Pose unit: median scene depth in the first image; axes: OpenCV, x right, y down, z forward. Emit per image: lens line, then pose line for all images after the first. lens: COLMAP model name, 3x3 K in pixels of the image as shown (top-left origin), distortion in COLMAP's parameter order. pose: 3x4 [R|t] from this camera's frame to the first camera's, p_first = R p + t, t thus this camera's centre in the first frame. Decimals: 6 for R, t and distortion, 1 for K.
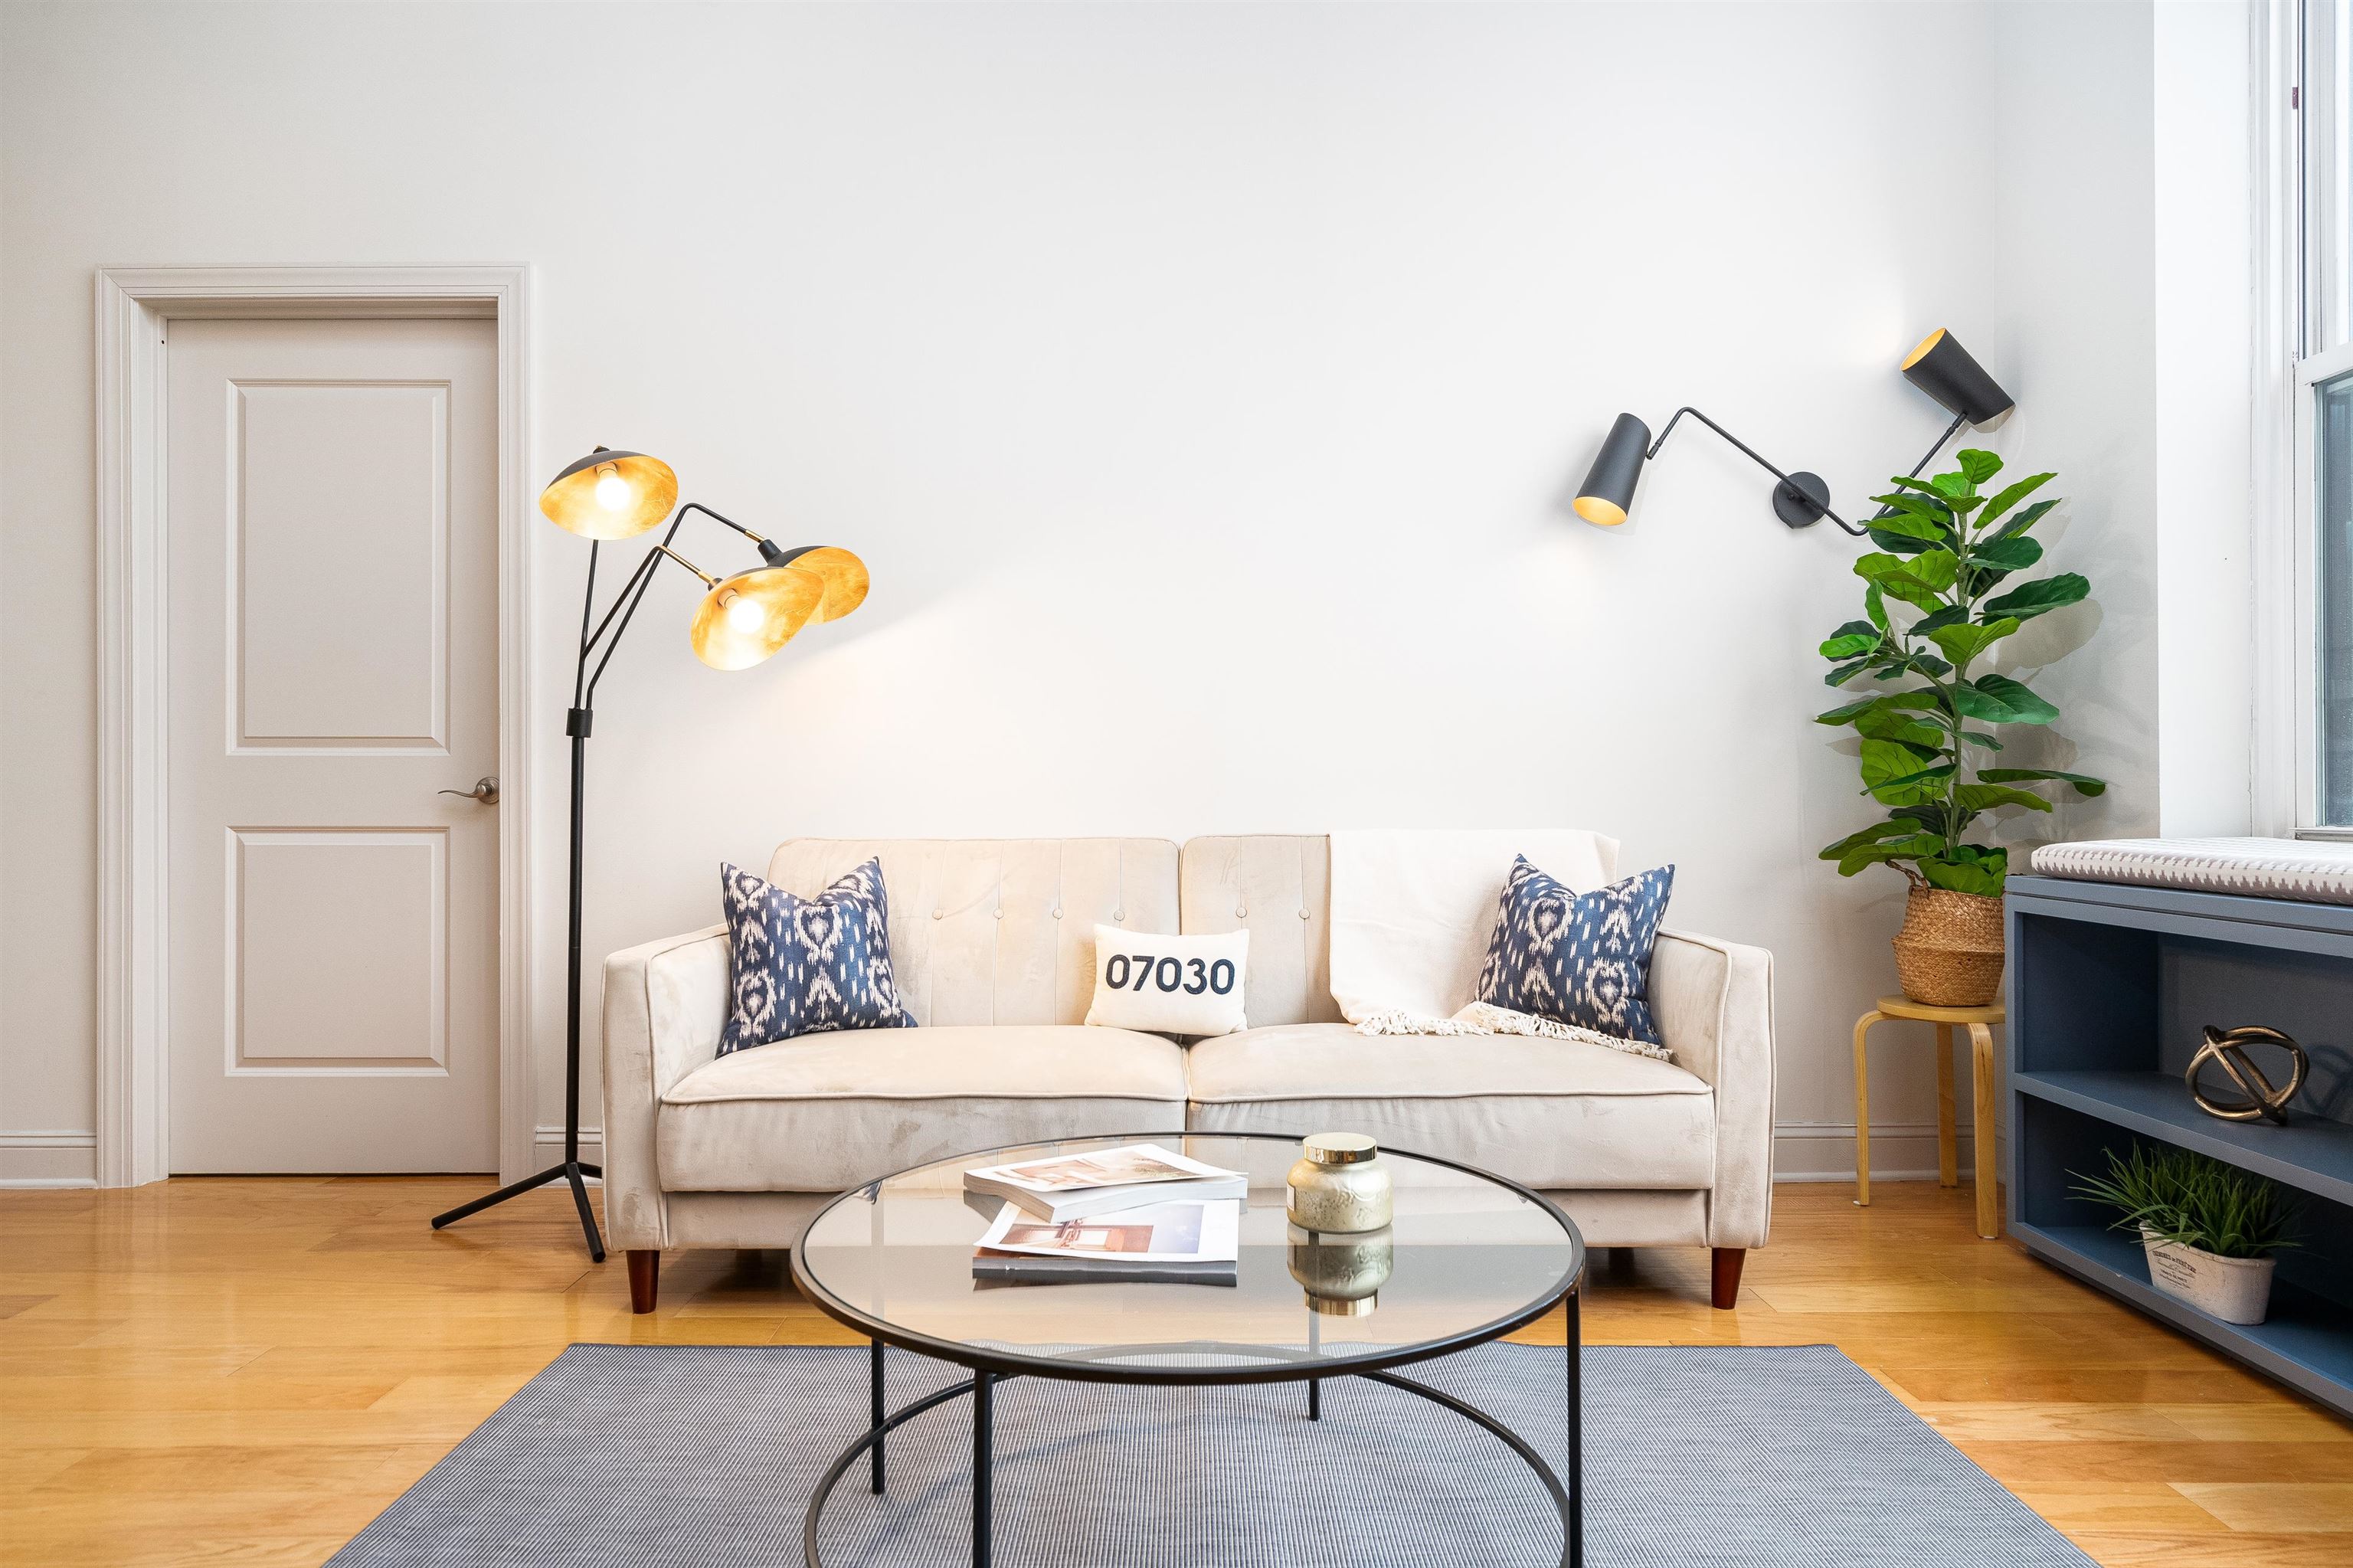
lens RADIAL K [[1453.5, 0, 1176.5], [0, 1453.5, 784.0], [0, 0, 1]] dist [0.000469, 0.001072]
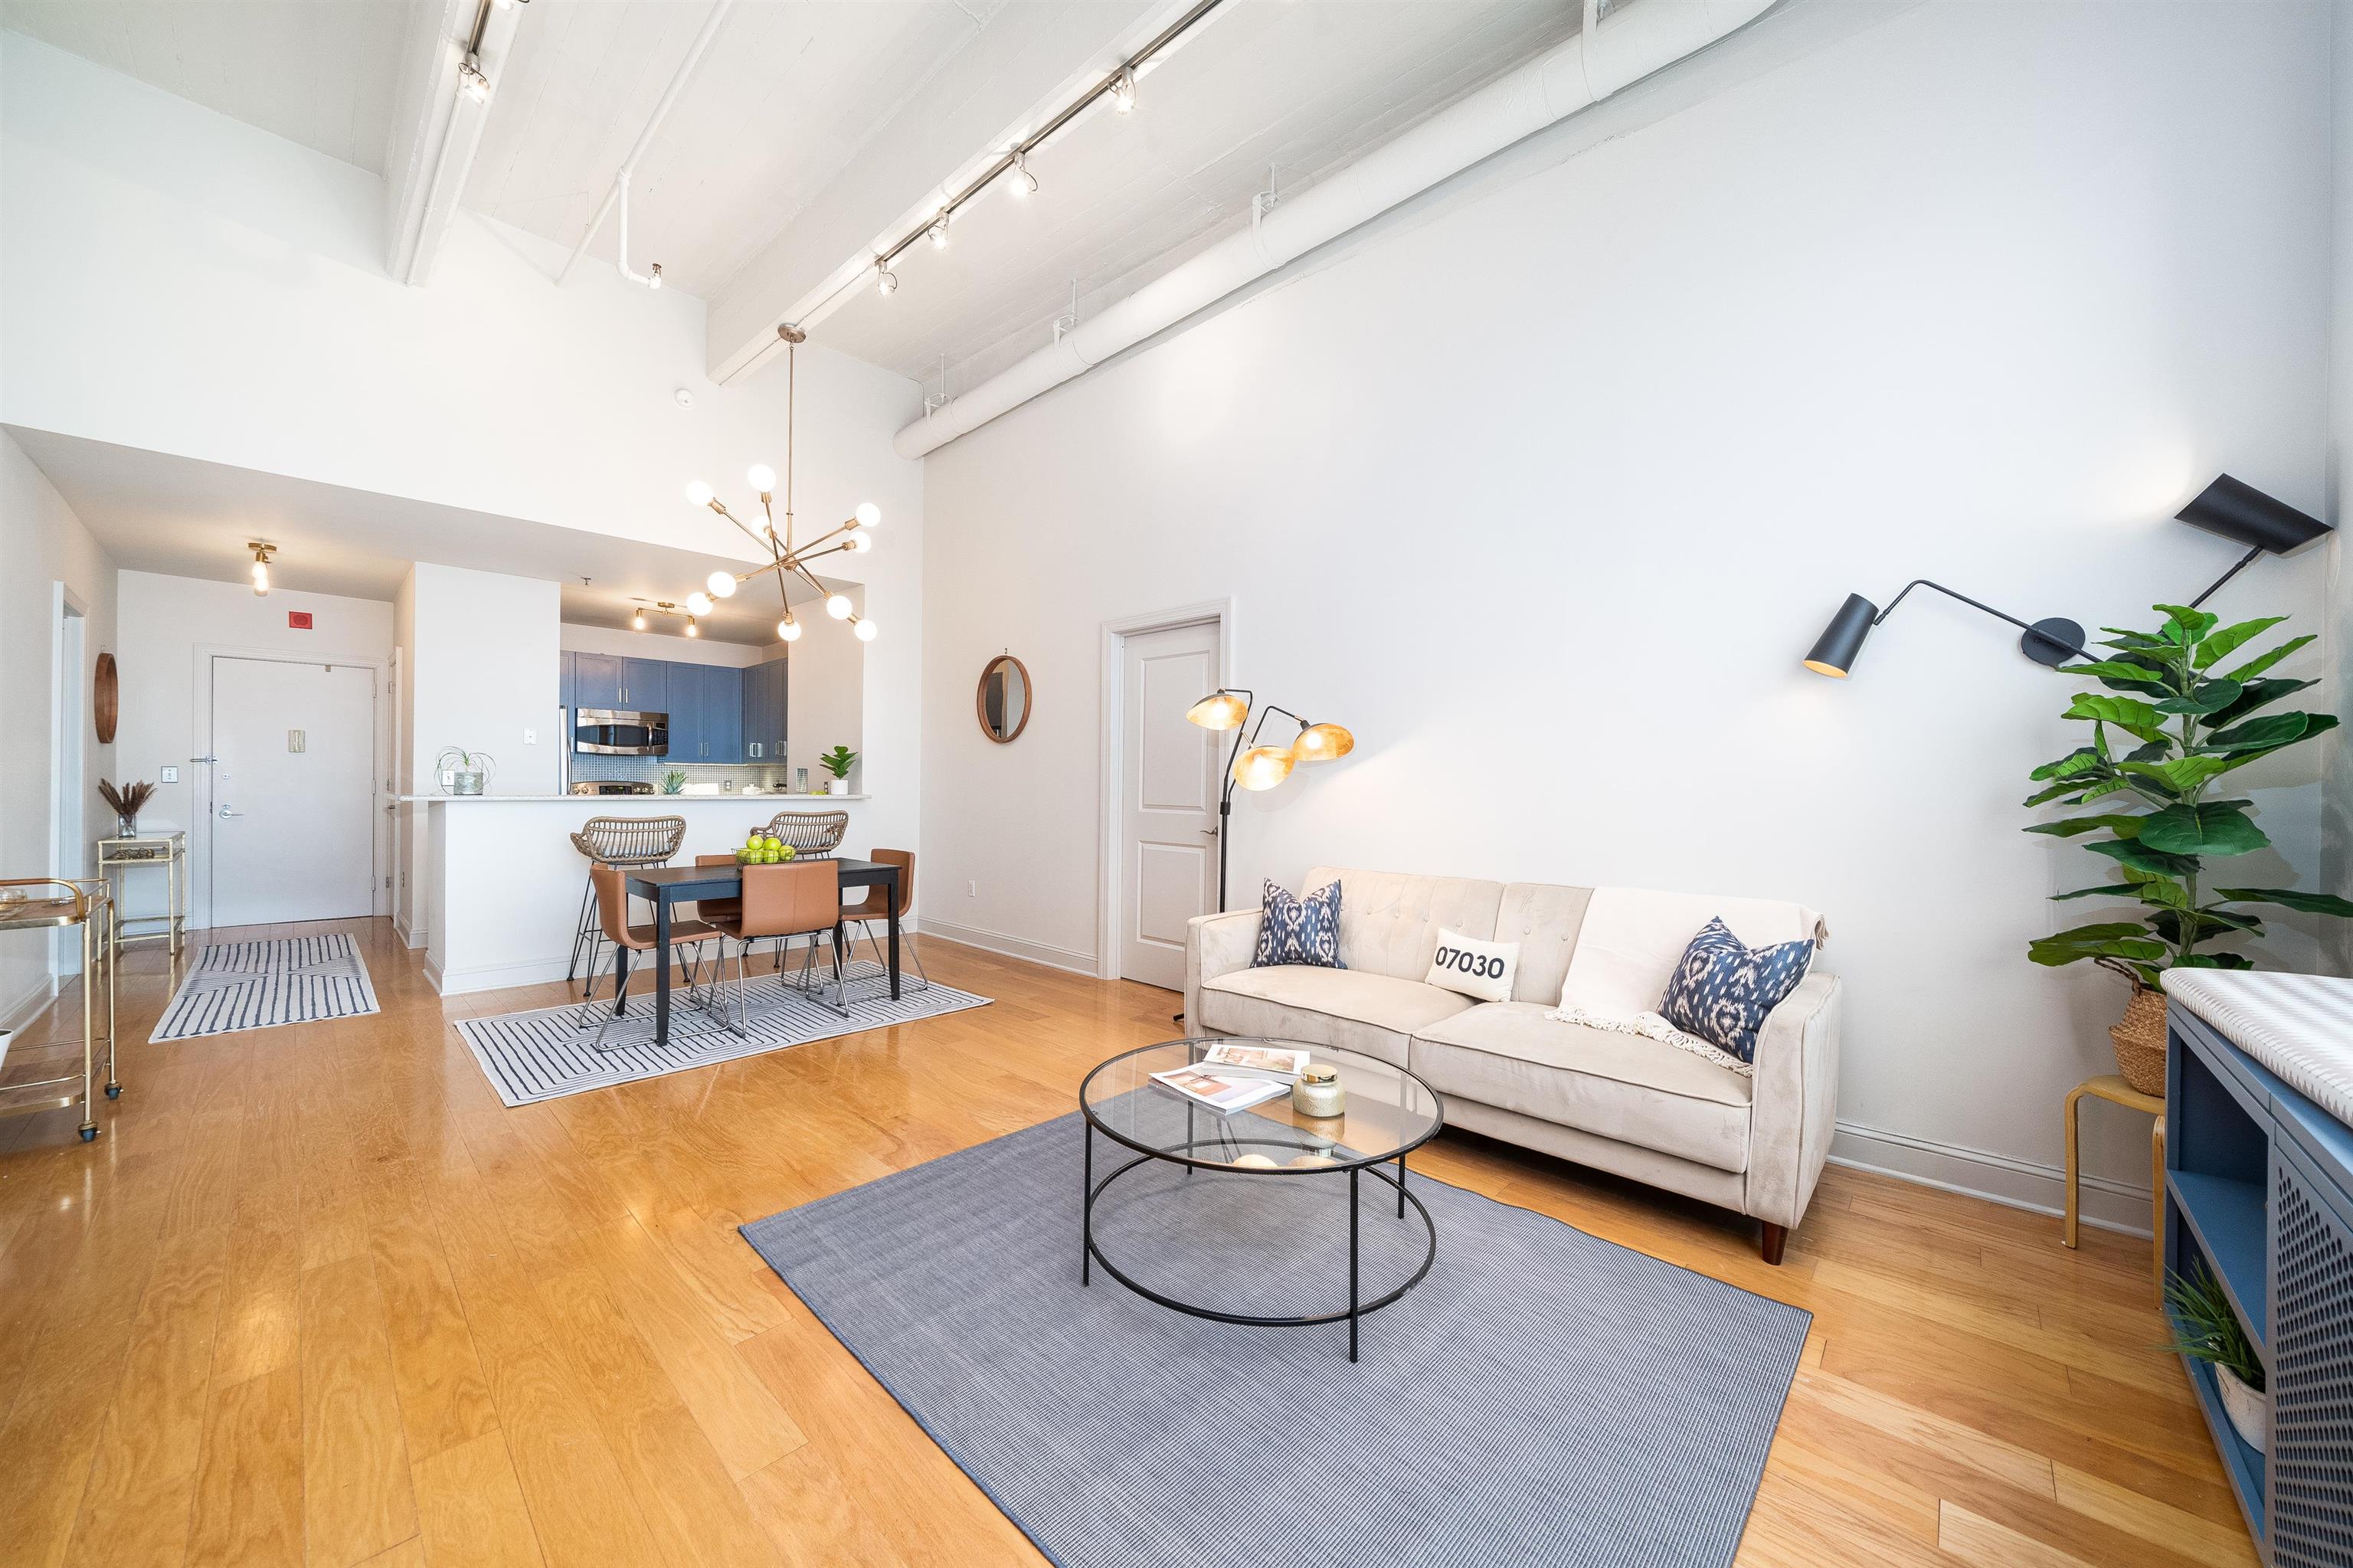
lens RADIAL K [[847.4, 0, 1179.5], [0, 847.4, 786.2], [0, 0, 1]] dist [-0.001489, -0.000116]
pose [[0.728165, 0.013461, -0.685269, 0.460315], [-0.007964, 0.999906, 0.011180, -0.095707], [0.685355, -0.002684, 0.728204, 0.006803]]
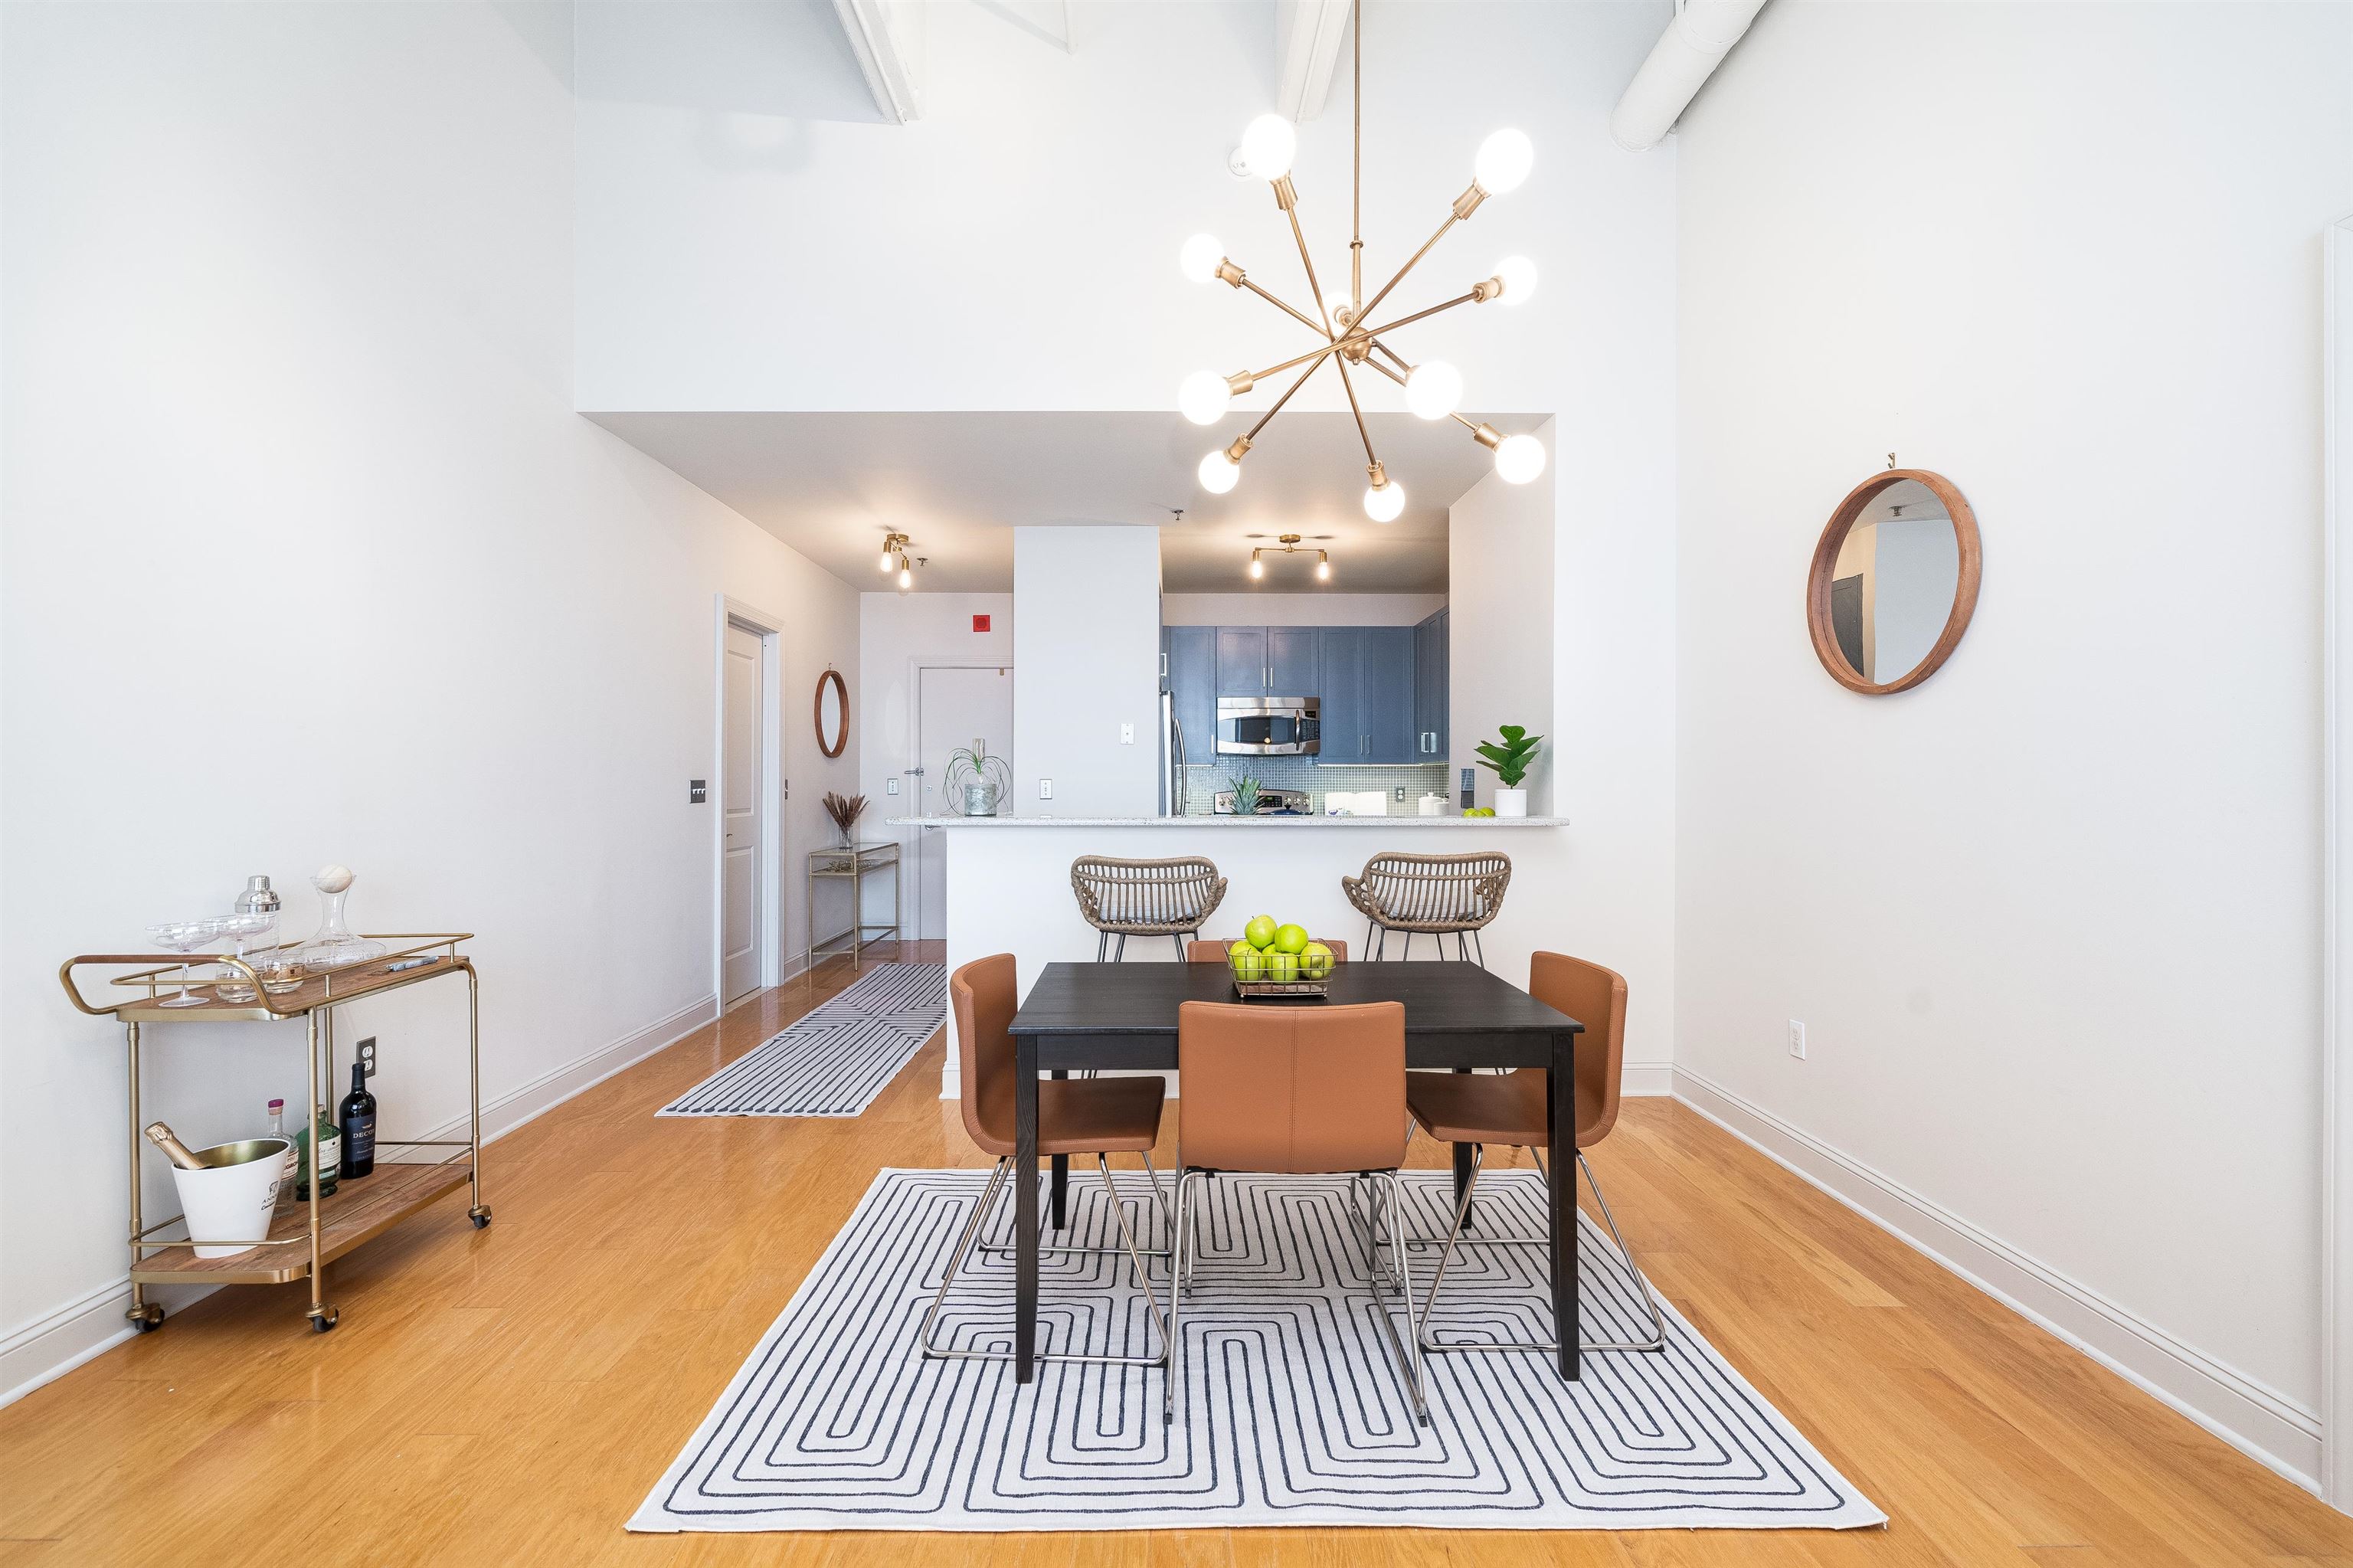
lens RADIAL K [[1002.9, 0, 1162.5], [0, 1002.9, 778.9], [0, 0, 1]] dist [-0.000456, -0.000202]
pose [[0.011381, 0.001309, -0.999934, -0.300855], [0.007511, 0.999971, 0.001395, -0.100118], [0.999907, -0.007526, 0.011371, 0.501545]]
